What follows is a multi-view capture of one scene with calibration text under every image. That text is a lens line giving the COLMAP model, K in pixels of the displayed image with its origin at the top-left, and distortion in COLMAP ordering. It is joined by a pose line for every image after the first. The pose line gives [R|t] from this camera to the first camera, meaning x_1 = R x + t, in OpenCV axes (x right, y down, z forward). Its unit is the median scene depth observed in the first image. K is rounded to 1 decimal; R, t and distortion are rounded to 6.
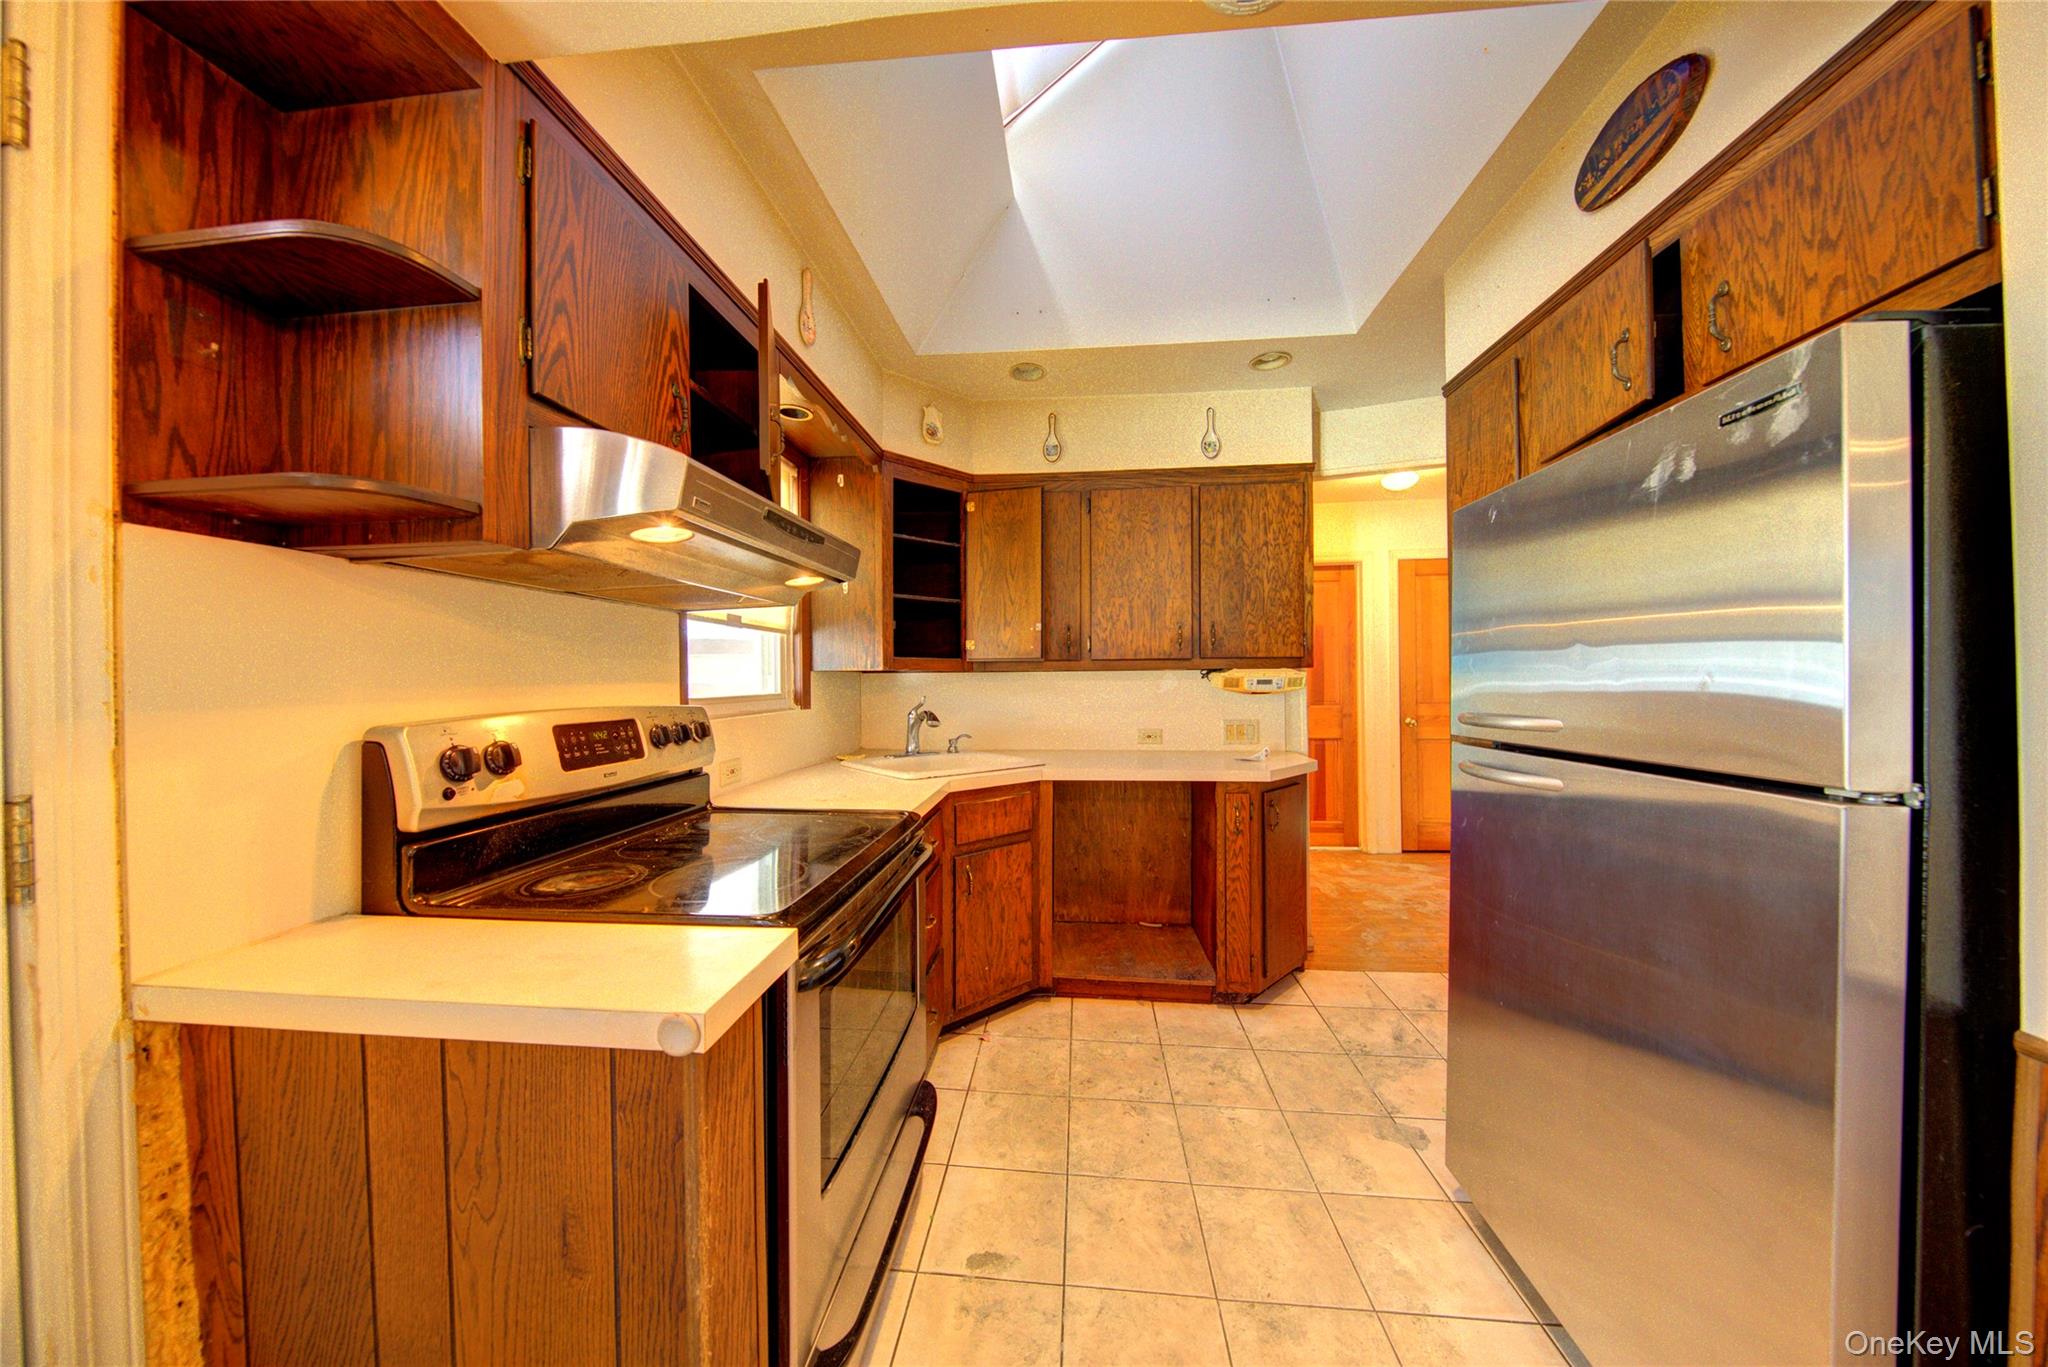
lens RADIAL K [[642.4, 0, 1024.2], [0, 642.4, 677.9], [0, 0, 1]] dist [0.007891, -0.005523]
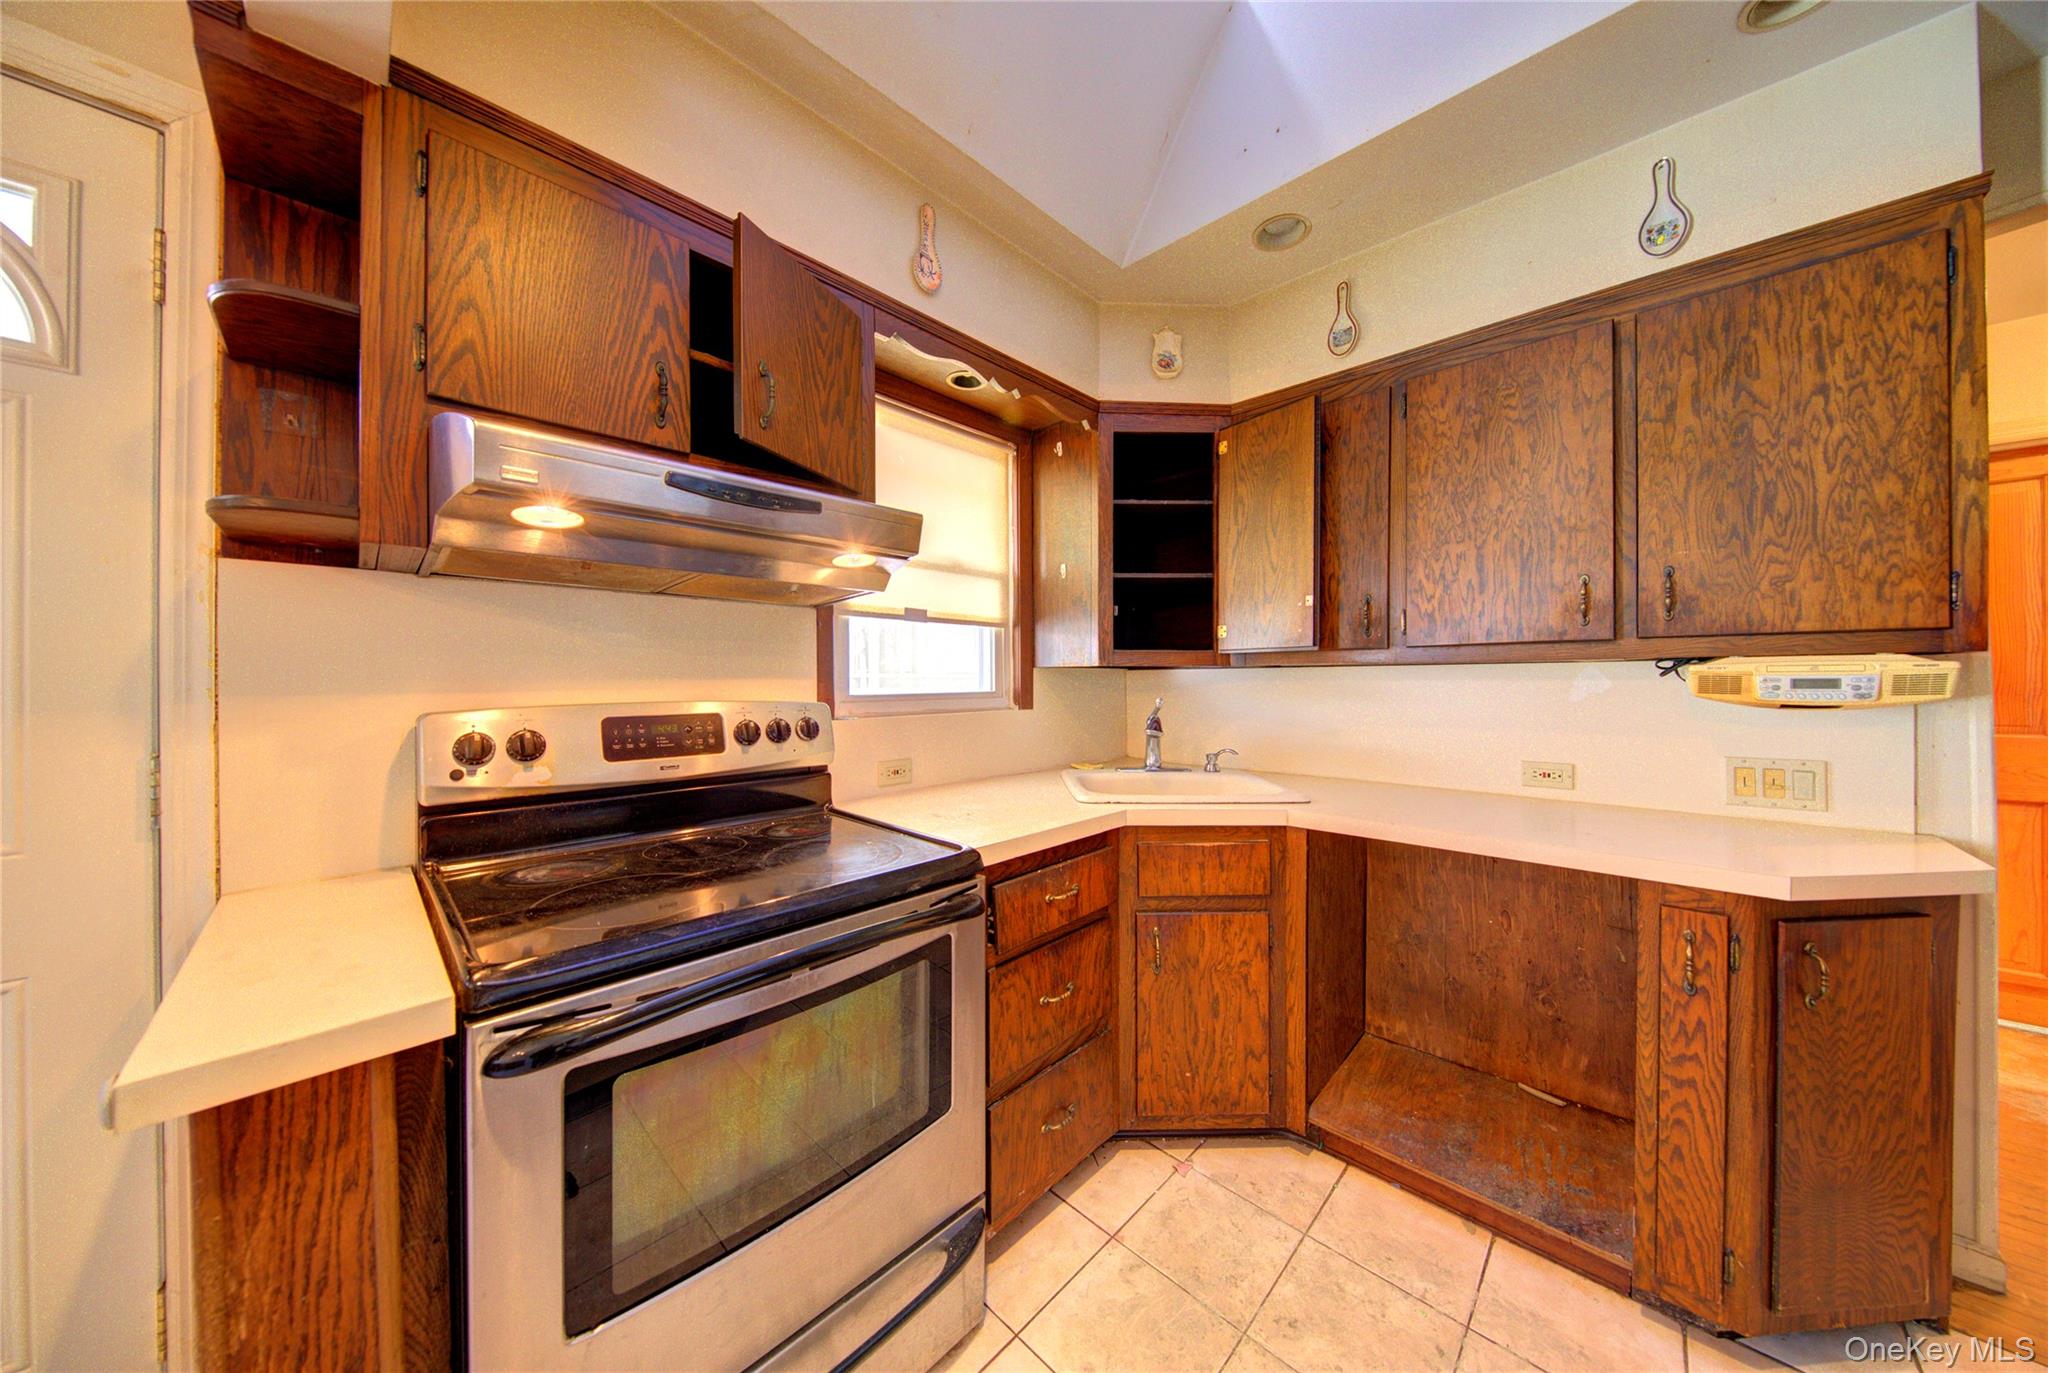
lens RADIAL K [[647.1, 0, 1025.0], [0, 647.1, 680.8], [0, 0, 1]] dist [0.005256, -0.004963]
pose [[0.781366, 0.004550, -0.624056, 0.242484], [-0.001510, 0.999984, 0.005400, 0.003071], [0.624071, -0.003277, 0.781361, 0.302449]]
